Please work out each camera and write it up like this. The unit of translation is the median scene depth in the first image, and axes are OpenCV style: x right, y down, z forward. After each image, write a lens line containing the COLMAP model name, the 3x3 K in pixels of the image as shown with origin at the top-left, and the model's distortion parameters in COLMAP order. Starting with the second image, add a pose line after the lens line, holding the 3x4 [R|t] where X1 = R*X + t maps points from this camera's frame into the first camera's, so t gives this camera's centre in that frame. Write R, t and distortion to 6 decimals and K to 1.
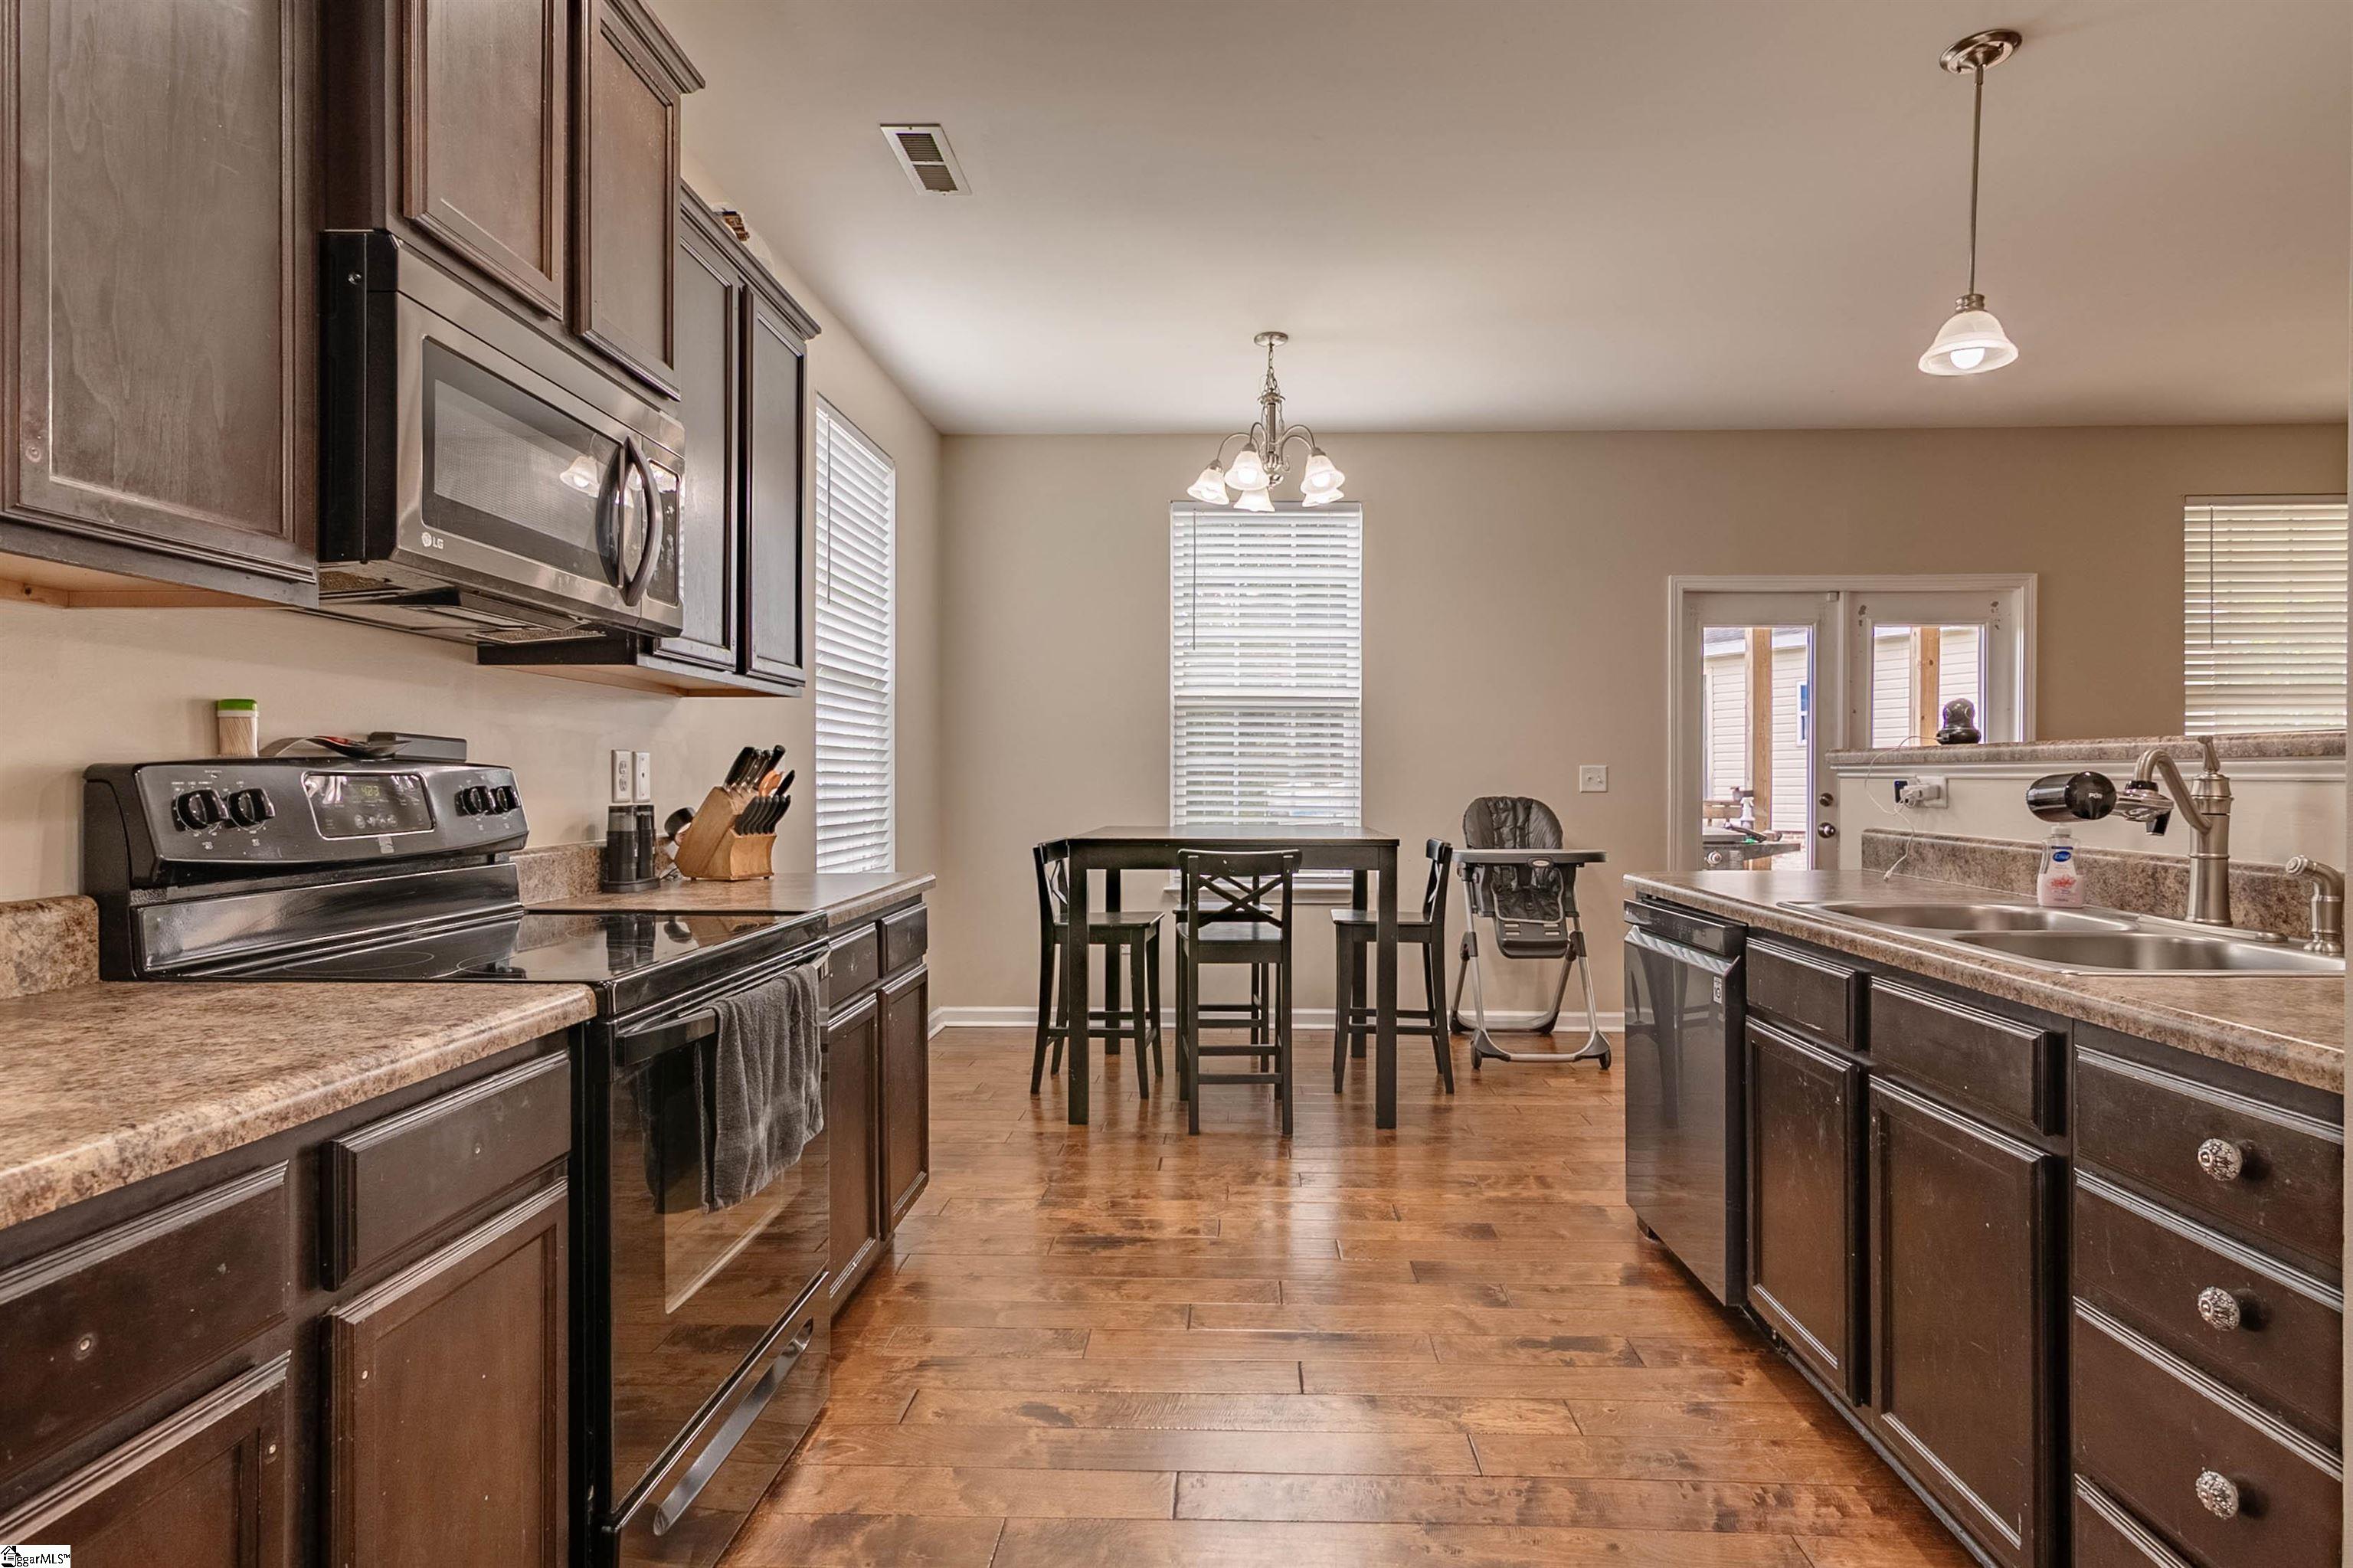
lens RADIAL K [[1376.4, 0, 1230.2], [0, 1376.4, 774.2], [0, 0, 1]] dist [0.010780, -0.001106]
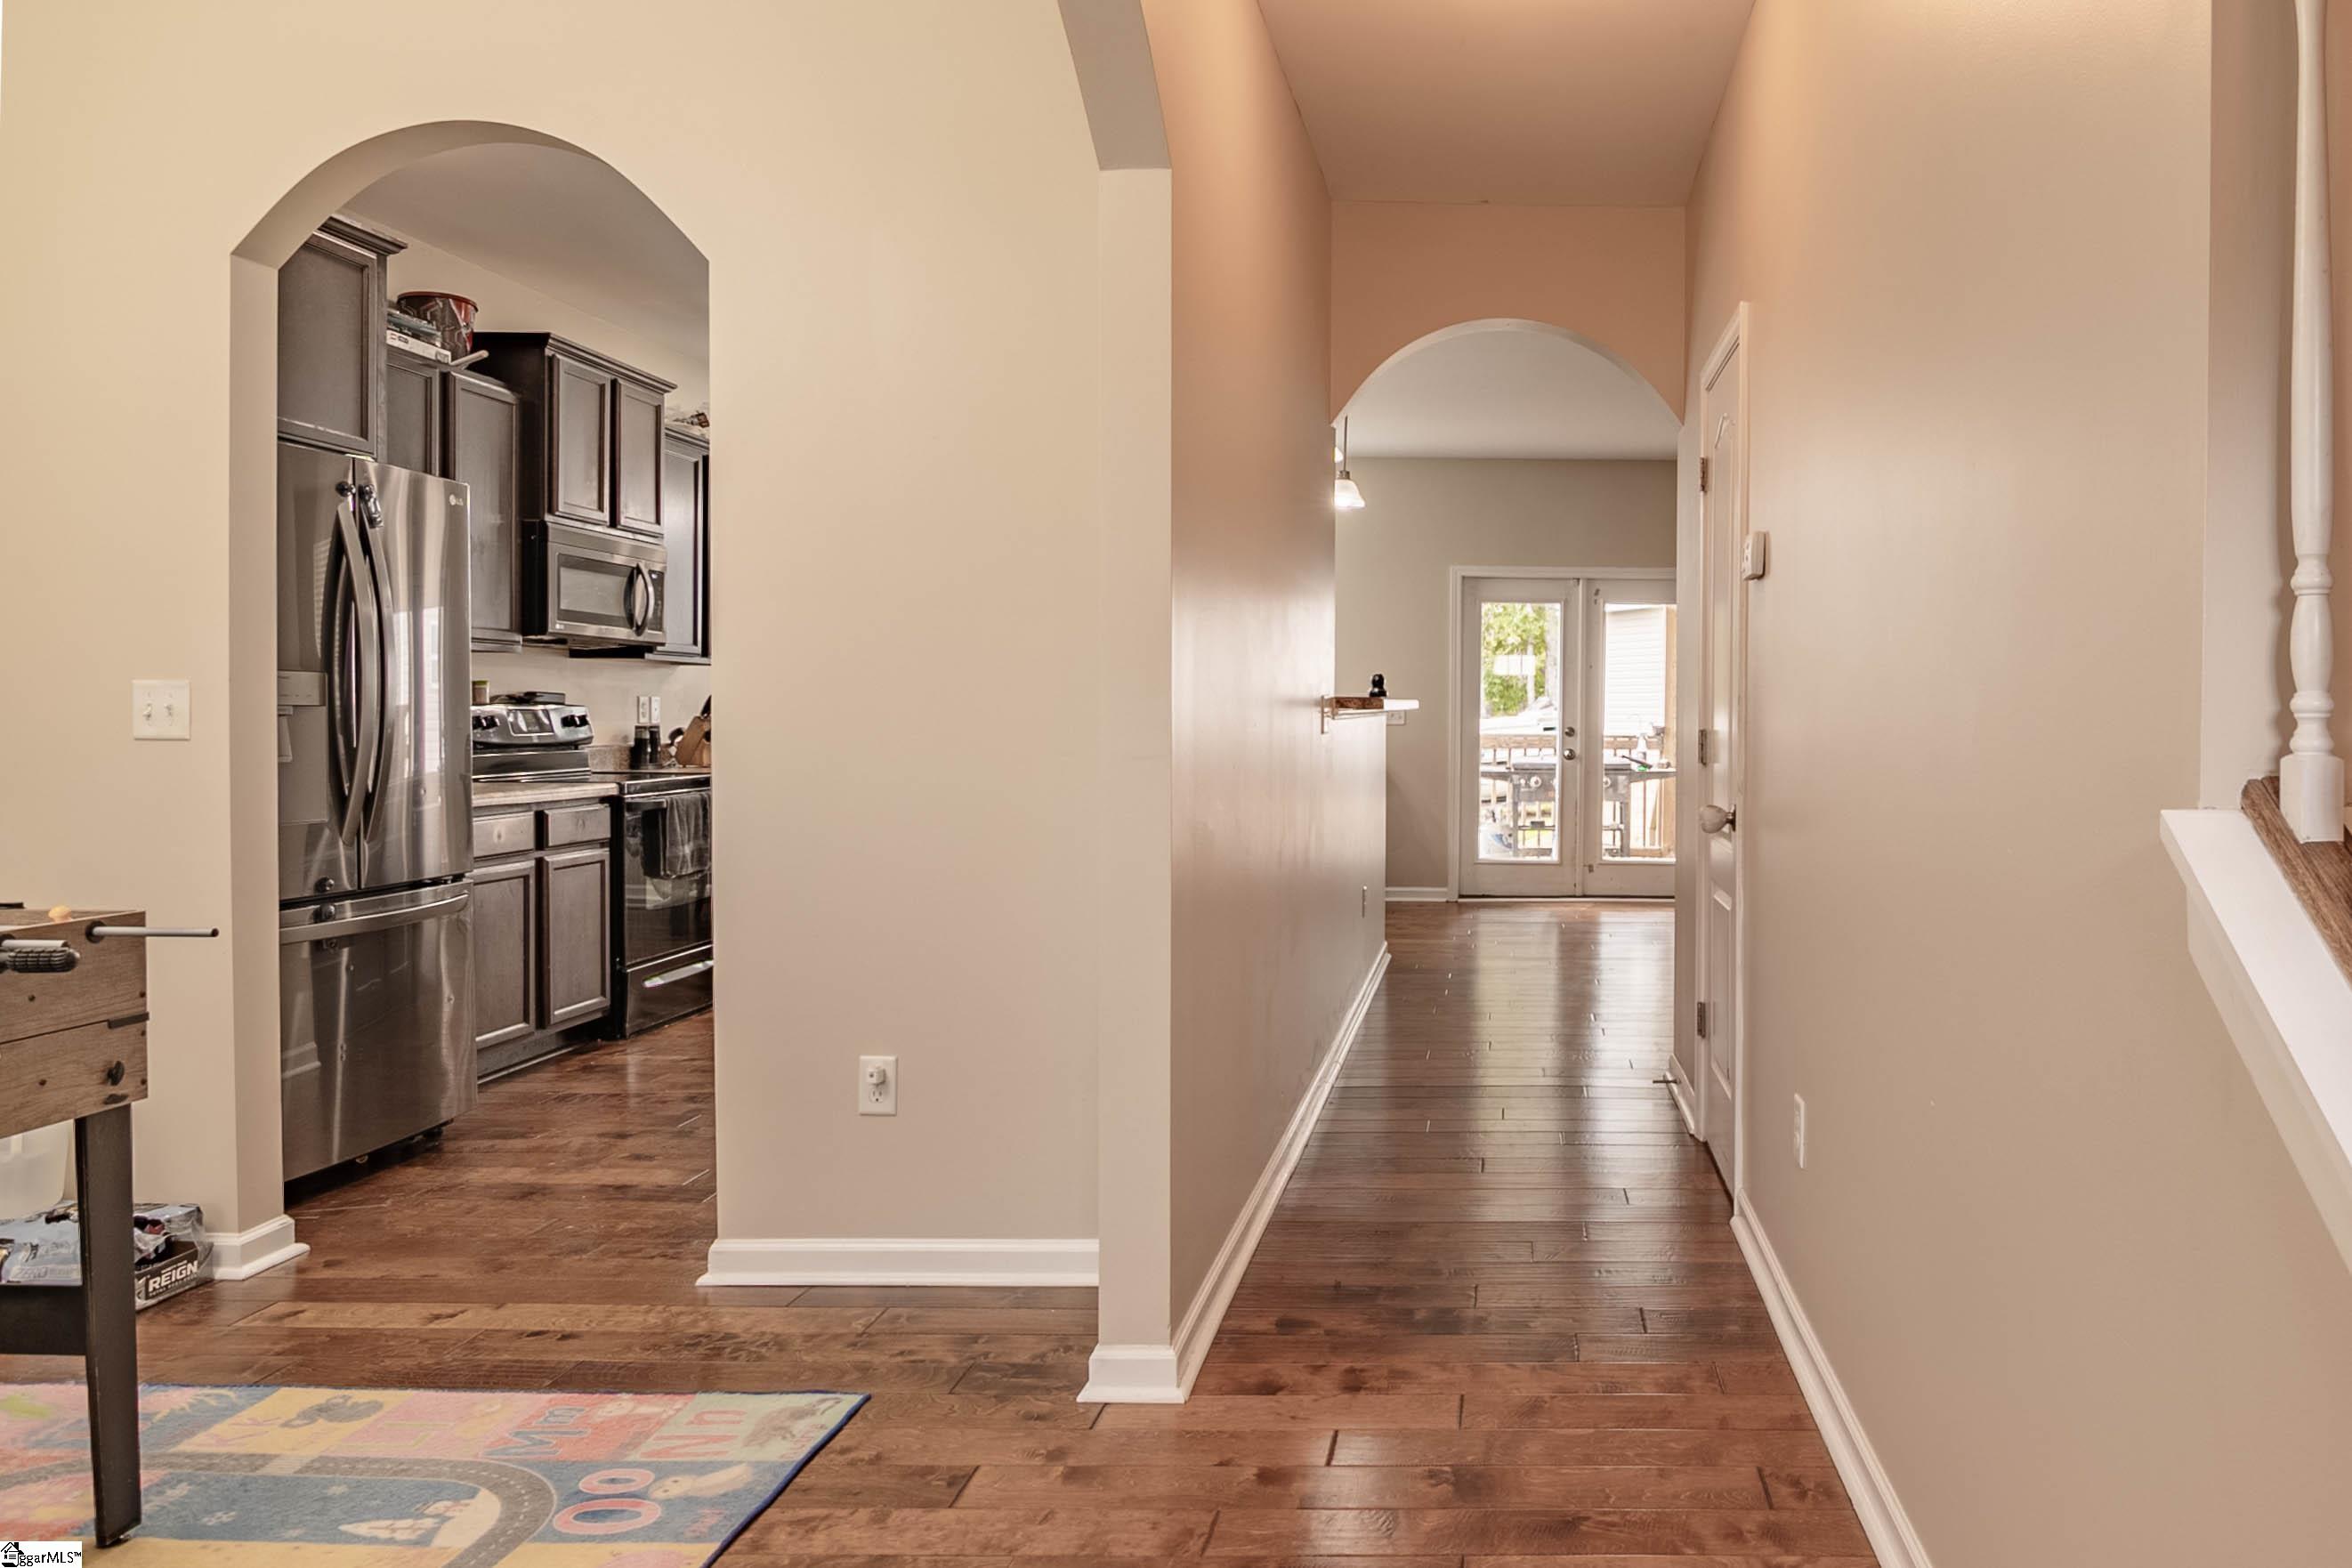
lens RADIAL K [[1288.0, 0, 1308.5], [0, 1288.0, 725.5], [0, 0, 1]] dist [0.011789, -0.010755]
pose [[0.999156, 0.008204, 0.040239, 0.572215], [-0.008746, 0.999873, 0.013301, -0.012180], [-0.040125, -0.013642, 0.999102, -1.151895]]
